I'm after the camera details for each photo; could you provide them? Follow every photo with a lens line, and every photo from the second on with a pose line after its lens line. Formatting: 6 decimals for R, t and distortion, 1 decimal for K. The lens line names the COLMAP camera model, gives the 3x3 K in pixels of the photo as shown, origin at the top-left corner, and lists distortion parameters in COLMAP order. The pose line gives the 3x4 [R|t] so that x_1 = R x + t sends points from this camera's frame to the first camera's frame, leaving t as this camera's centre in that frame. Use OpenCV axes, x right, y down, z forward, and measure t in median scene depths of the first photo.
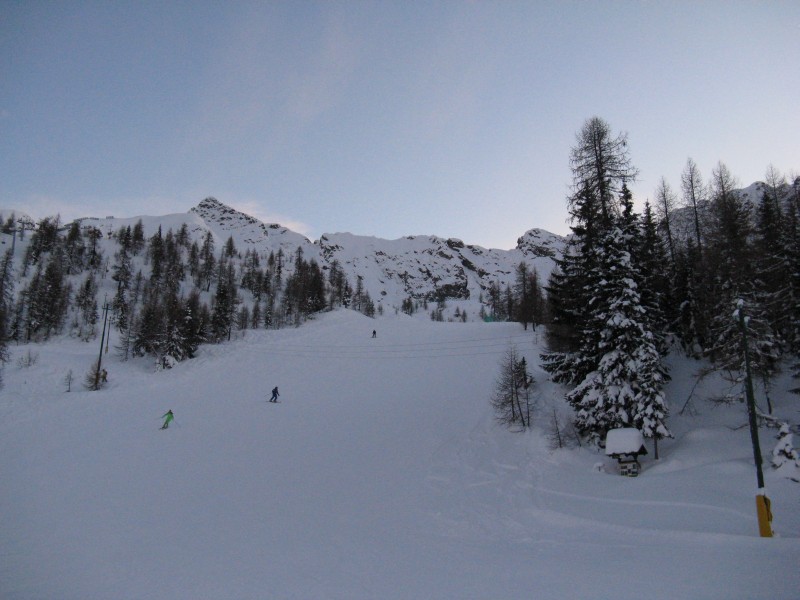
lens RADIAL K [[821.5, 0, 400.3], [0, 821.5, 299.8], [0, 0, 1]] dist [-0.129877, 0.000000]
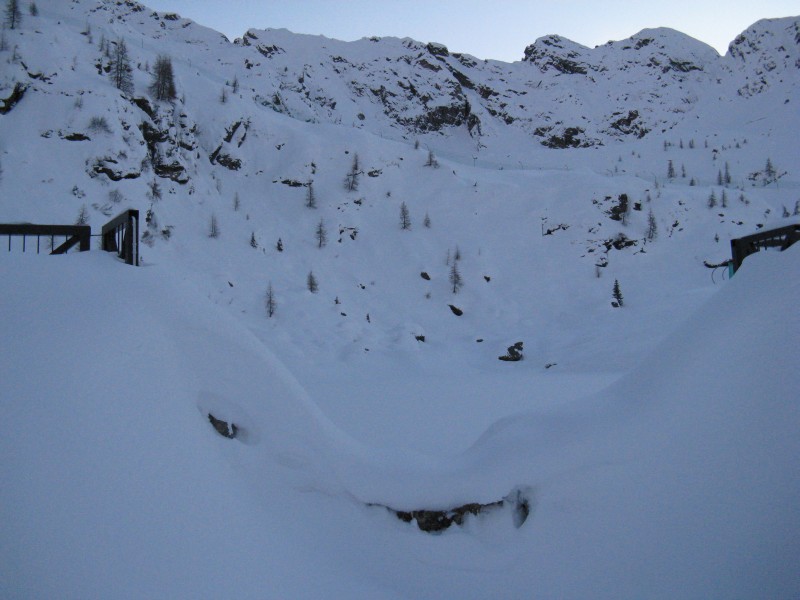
lens RADIAL K [[821.5, 0, 399.5], [0, 821.5, 300.3], [0, 0, 1]] dist [-0.129877, 0.000000]
pose [[0.968968, -0.030558, 0.245291, -0.158095], [-0.024575, 0.975504, 0.218604, -0.007768], [-0.245963, -0.217848, 0.944481, 0.279560]]
